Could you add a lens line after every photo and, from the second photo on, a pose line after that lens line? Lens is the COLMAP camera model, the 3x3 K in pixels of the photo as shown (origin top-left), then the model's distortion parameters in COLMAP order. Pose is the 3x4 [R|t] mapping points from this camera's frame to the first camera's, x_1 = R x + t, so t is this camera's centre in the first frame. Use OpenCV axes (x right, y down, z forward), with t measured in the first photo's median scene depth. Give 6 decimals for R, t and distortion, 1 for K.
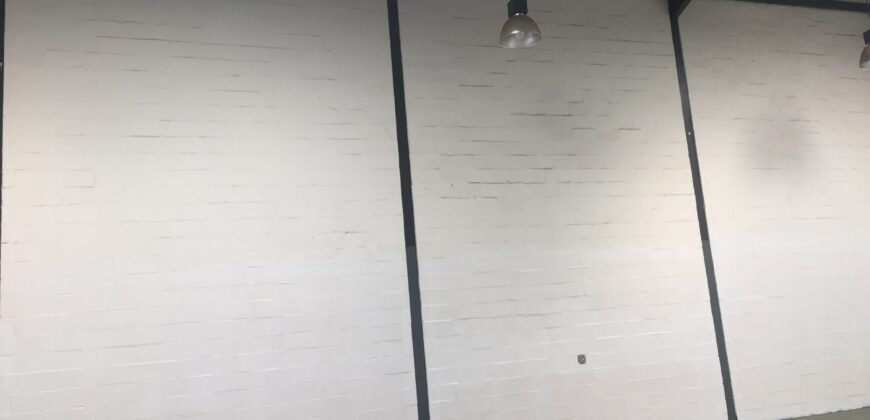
lens RADIAL K [[741.8, 0, 435.0], [0, 741.8, 210.0], [0, 0, 1]] dist [0.085423, -0.109065]
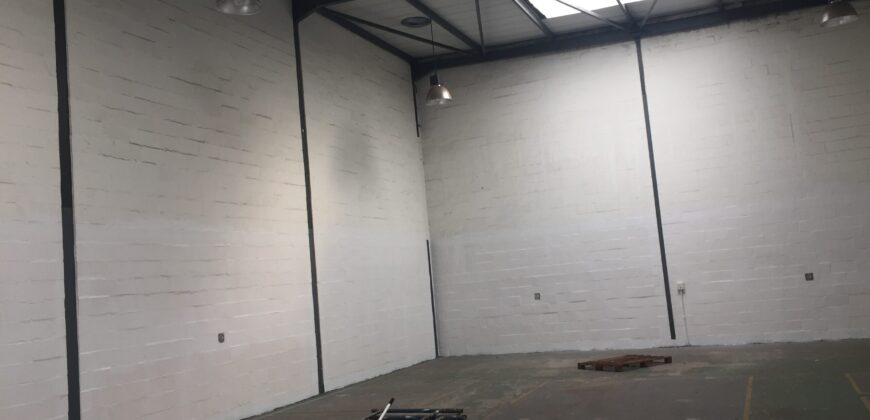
lens RADIAL K [[741.8, 0, 435.0], [0, 741.8, 210.0], [0, 0, 1]] dist [0.085423, -0.109065]
pose [[0.697010, 0.094440, 0.710816, -0.322044], [-0.093612, 0.994790, -0.040376, 0.043782], [-0.710925, -0.038398, 0.702219, 0.104623]]
